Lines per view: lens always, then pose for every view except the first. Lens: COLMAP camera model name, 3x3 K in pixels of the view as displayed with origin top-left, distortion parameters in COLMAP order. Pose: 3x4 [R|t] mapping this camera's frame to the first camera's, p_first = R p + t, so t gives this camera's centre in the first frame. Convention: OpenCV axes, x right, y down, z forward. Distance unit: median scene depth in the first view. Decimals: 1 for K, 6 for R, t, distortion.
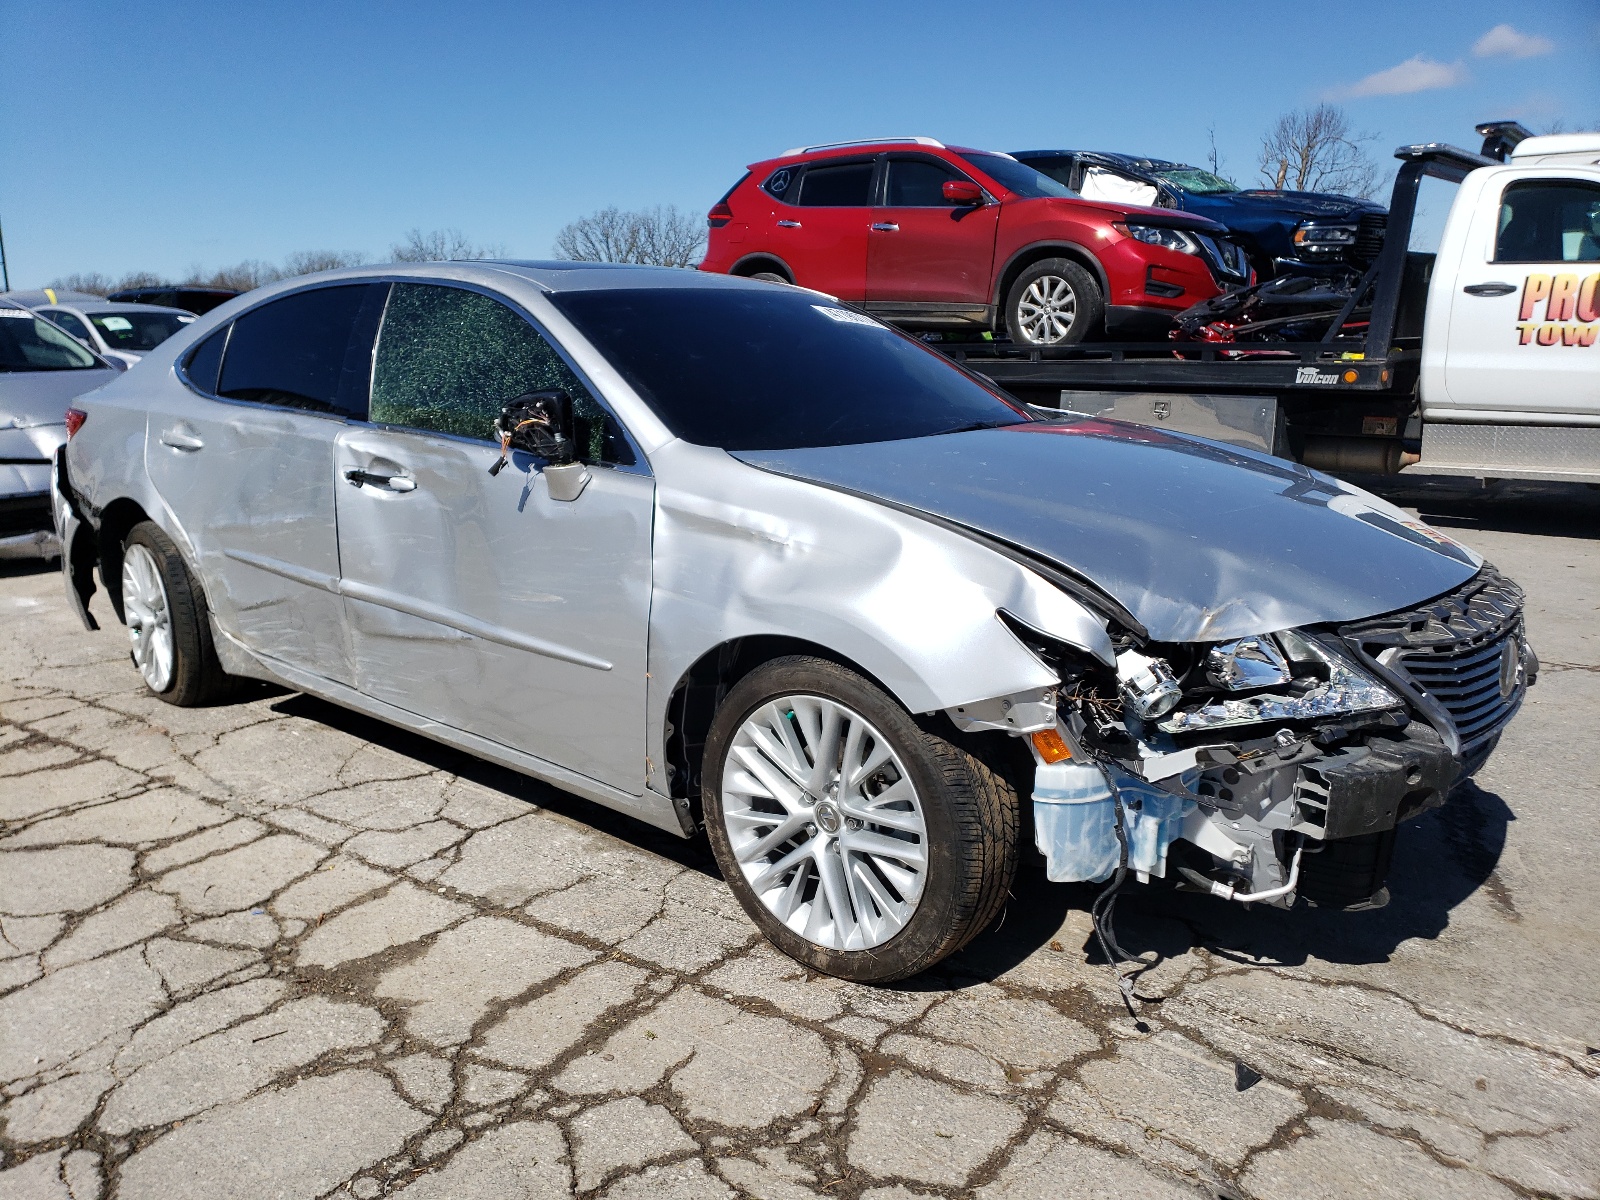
lens RADIAL K [[1252.7, 0, 797.3], [0, 1252.7, 592.6], [0, 0, 1]] dist [0.012429, -0.002341]
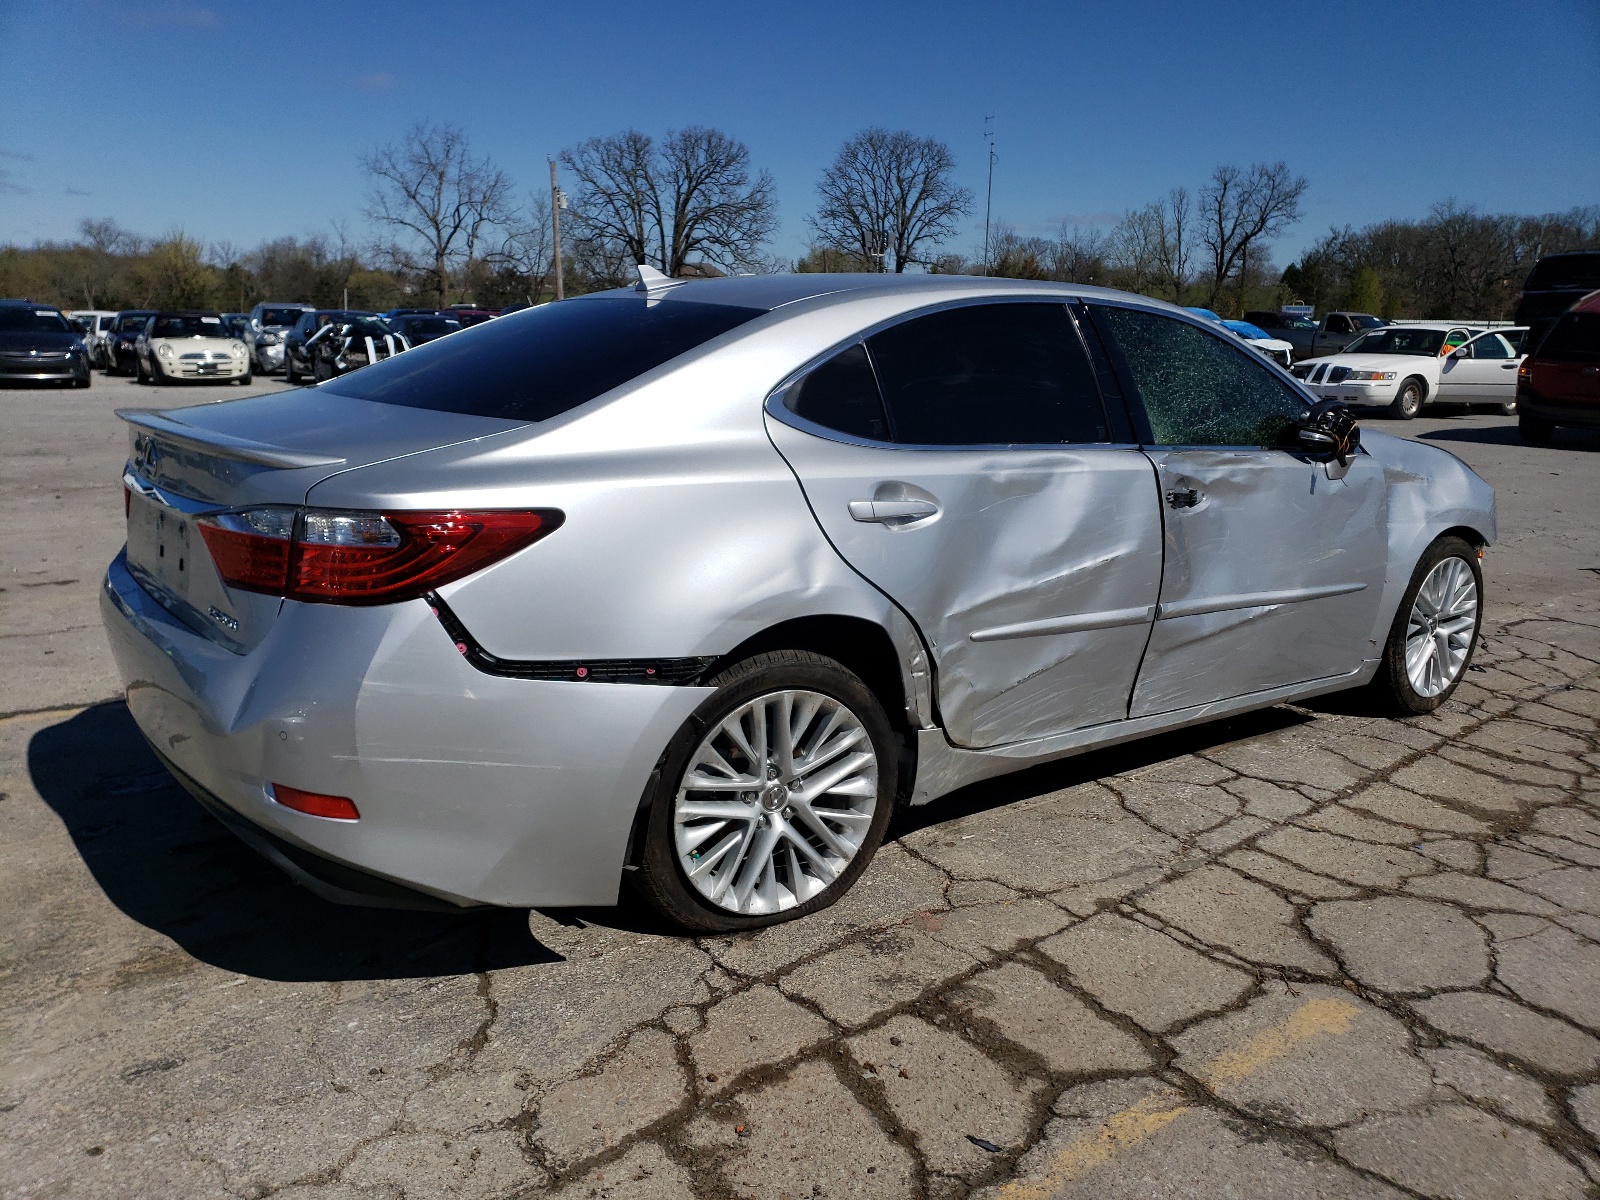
lens RADIAL K [[1252.7, 0, 797.3], [0, 1252.7, 592.6], [0, 0, 1]] dist [0.012429, -0.002341]
pose [[0.221070, -0.198532, 0.954837, -1.881127], [0.171773, 0.971681, 0.162264, -0.315027], [-0.960011, 0.128144, 0.248912, 1.408231]]
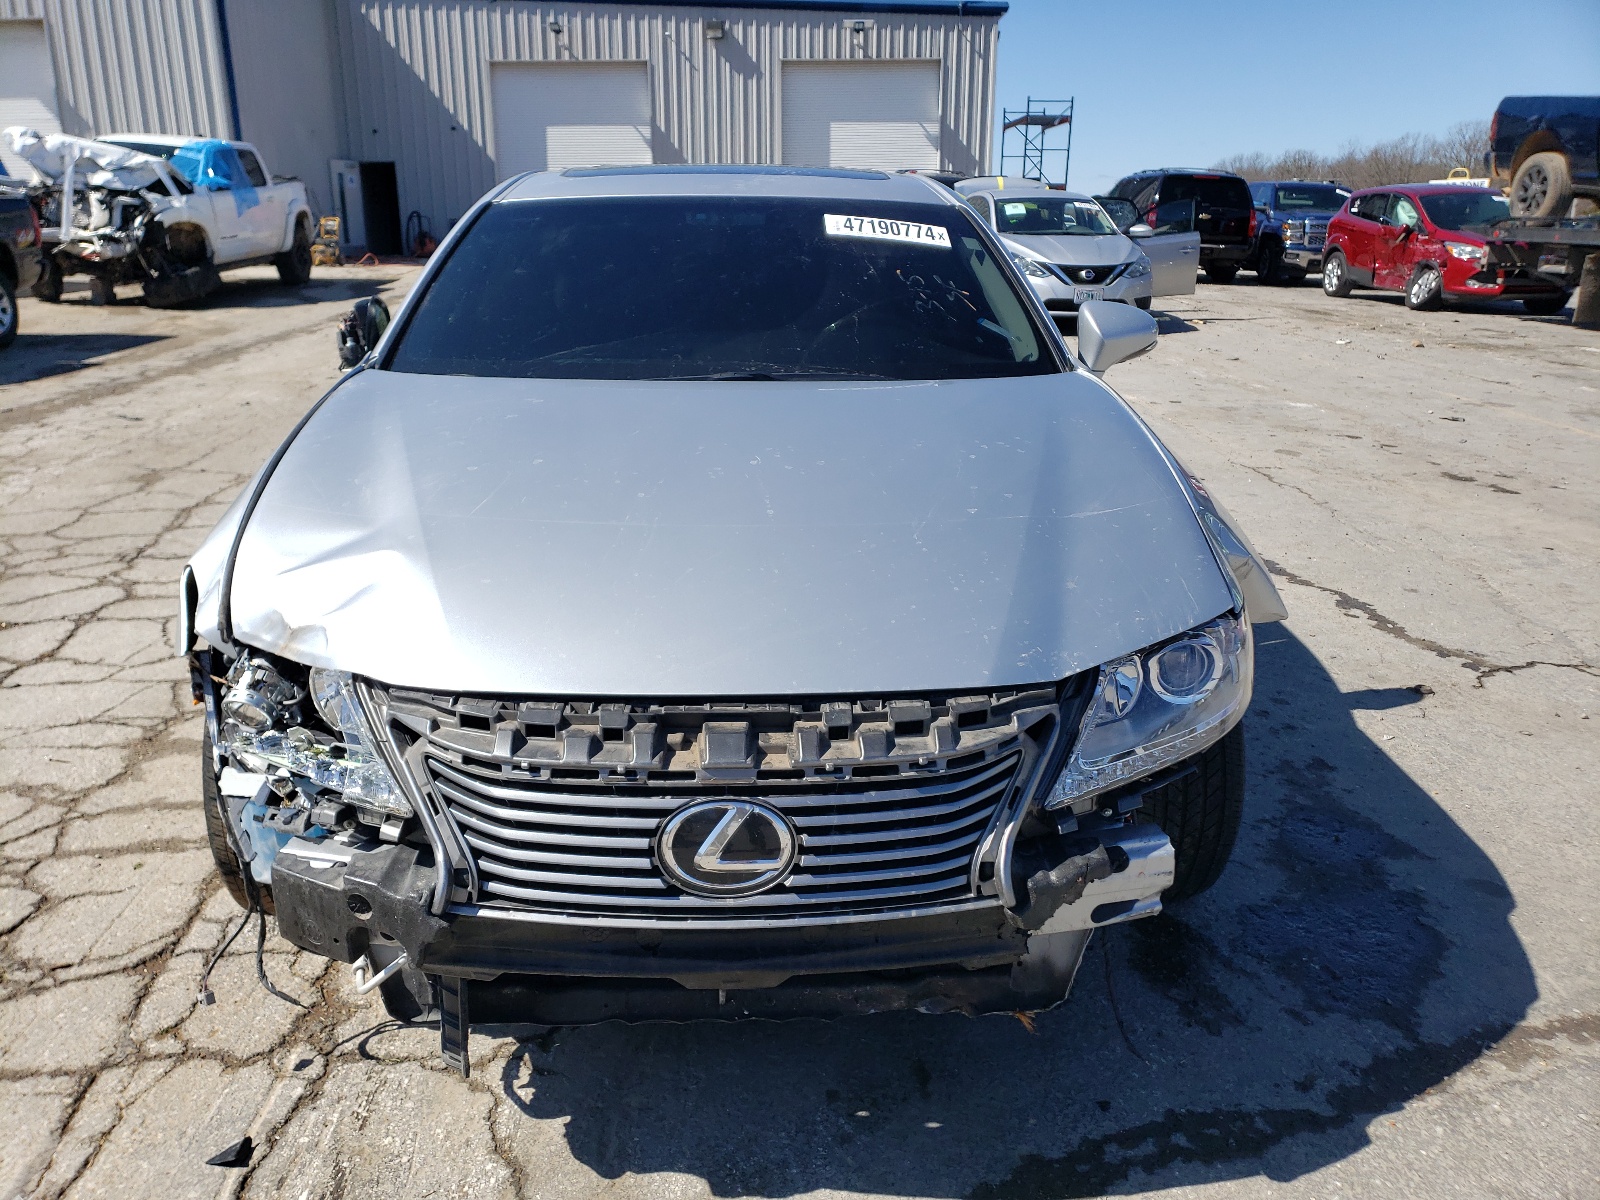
lens RADIAL K [[1252.7, 0, 797.3], [0, 1252.7, 592.6], [0, 0, 1]] dist [0.012429, -0.002341]
pose [[0.672394, 0.226015, -0.704843, 0.982470], [-0.160966, 0.974101, 0.158800, -0.164274], [0.722479, 0.006680, 0.691360, 0.589423]]
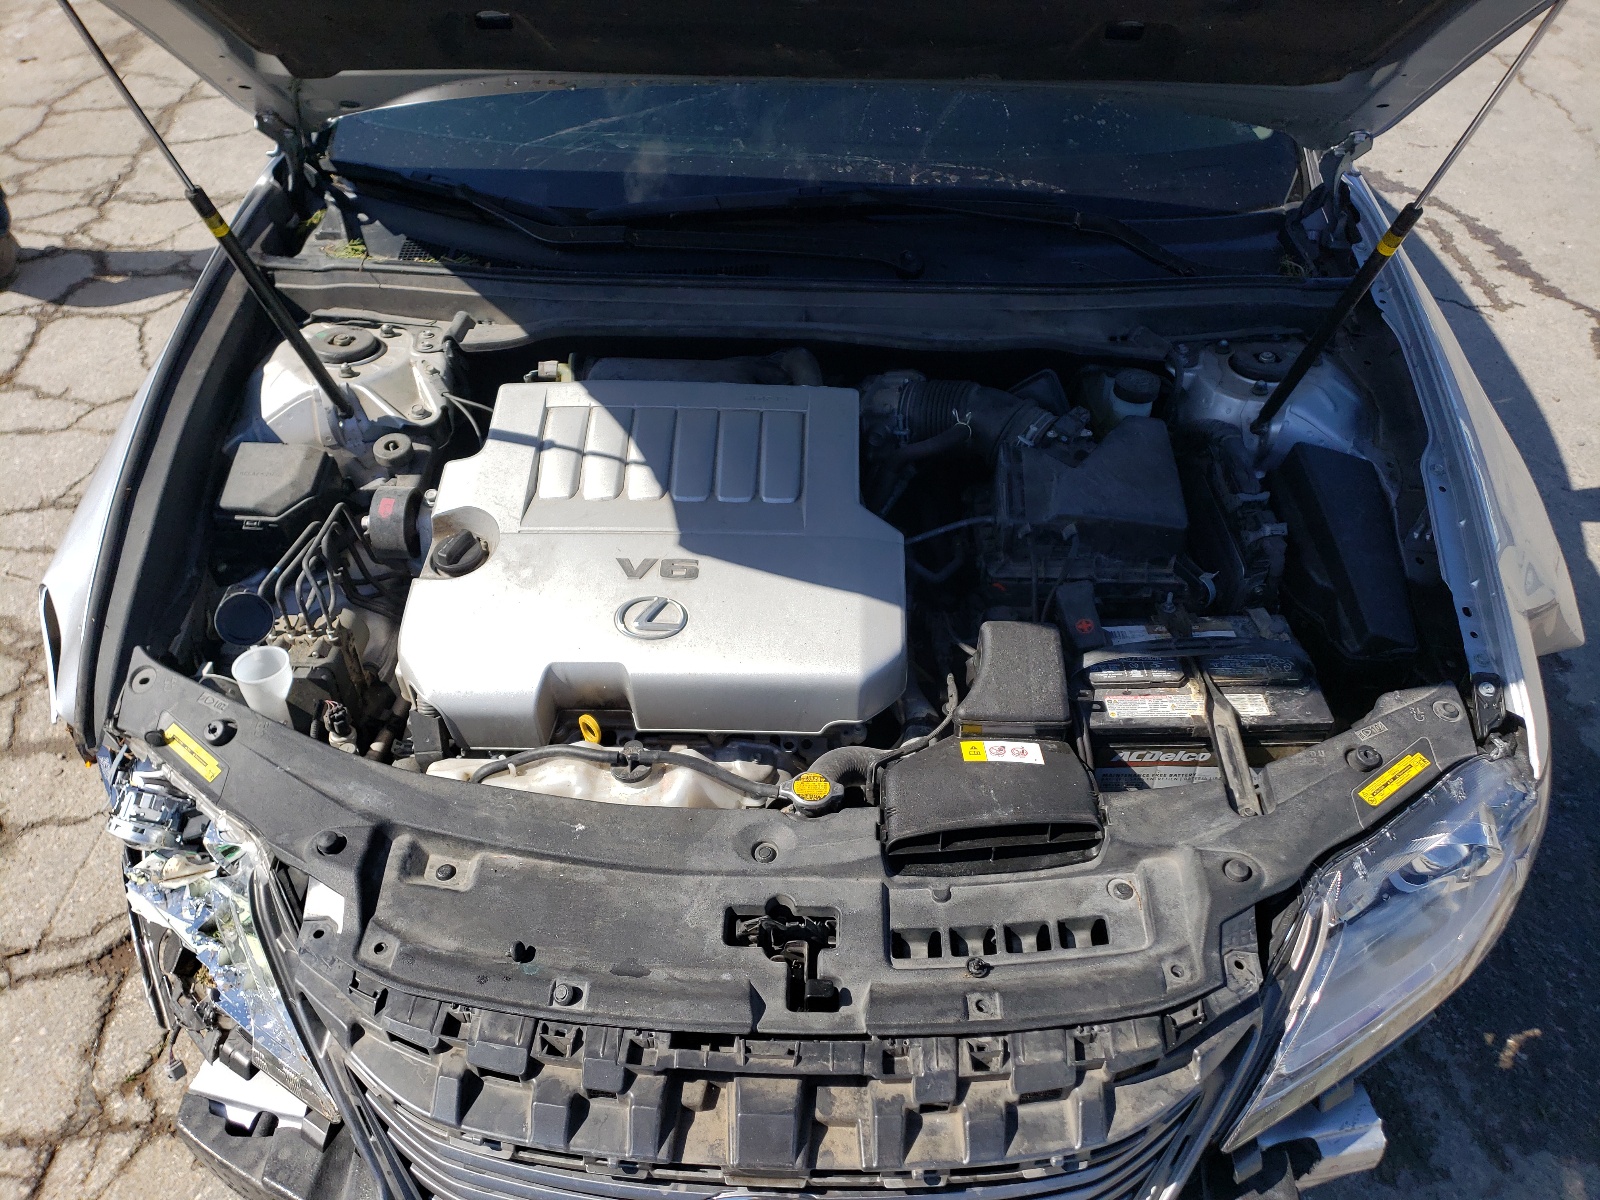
lens RADIAL K [[1240.1, 0, 831.5], [0, 1240.1, 601.7], [0, 0, 1]] dist [0.100348, -0.113437]
pose [[0.620812, 0.525143, -0.582080, 0.707511], [-0.177485, 0.817357, 0.548112, -0.364668], [0.763604, -0.236964, 0.600630, 0.796504]]
